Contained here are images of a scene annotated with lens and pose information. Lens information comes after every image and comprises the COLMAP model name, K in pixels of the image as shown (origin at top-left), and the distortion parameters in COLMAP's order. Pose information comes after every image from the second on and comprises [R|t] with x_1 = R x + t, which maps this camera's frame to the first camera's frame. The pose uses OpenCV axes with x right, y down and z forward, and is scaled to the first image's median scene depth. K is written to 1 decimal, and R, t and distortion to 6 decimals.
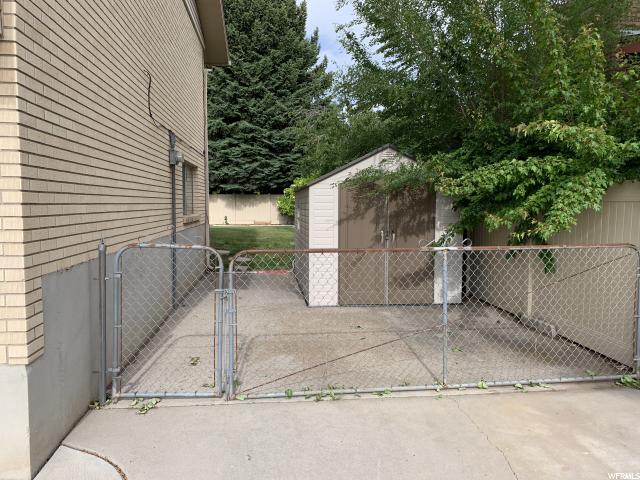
lens RADIAL K [[493.3, 0, 312.5], [0, 493.3, 225.0], [0, 0, 1]] dist [0.036315, -0.068529]
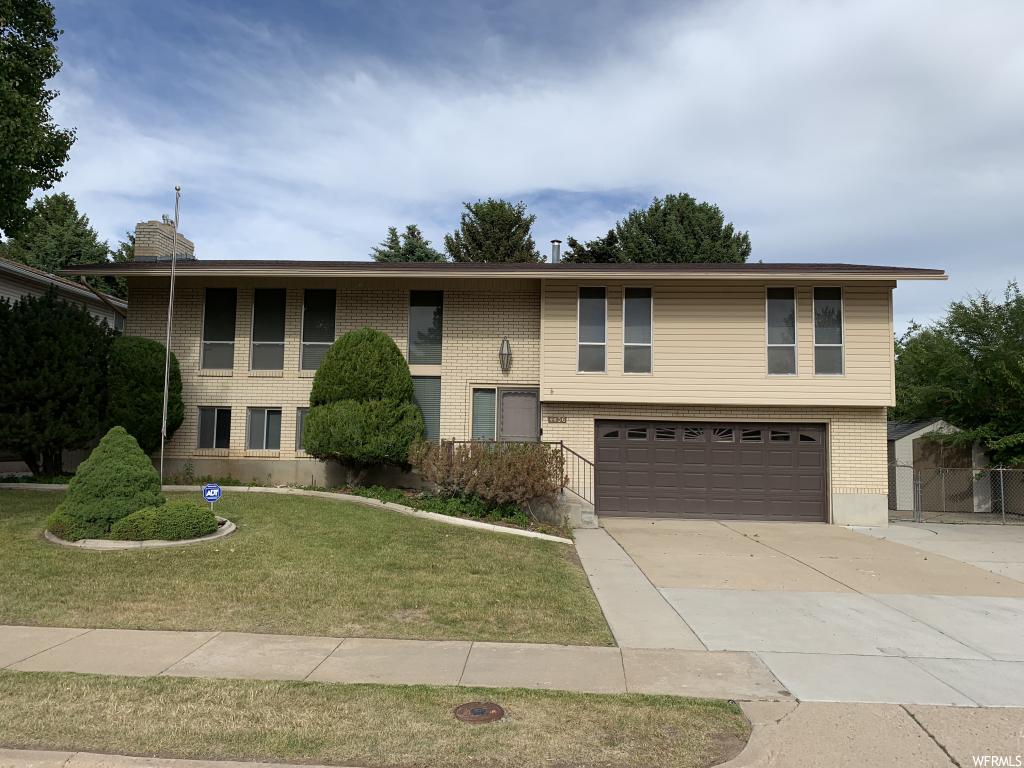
lens RADIAL K [[789.2, 0, 511.5], [0, 789.2, 373.2], [0, 0, 1]] dist [0.036315, -0.068529]
pose [[0.986289, 0.002409, -0.165012, -0.890194], [-0.025501, 0.990108, -0.137970, 0.107045], [0.163047, 0.140286, 0.976594, -2.018254]]
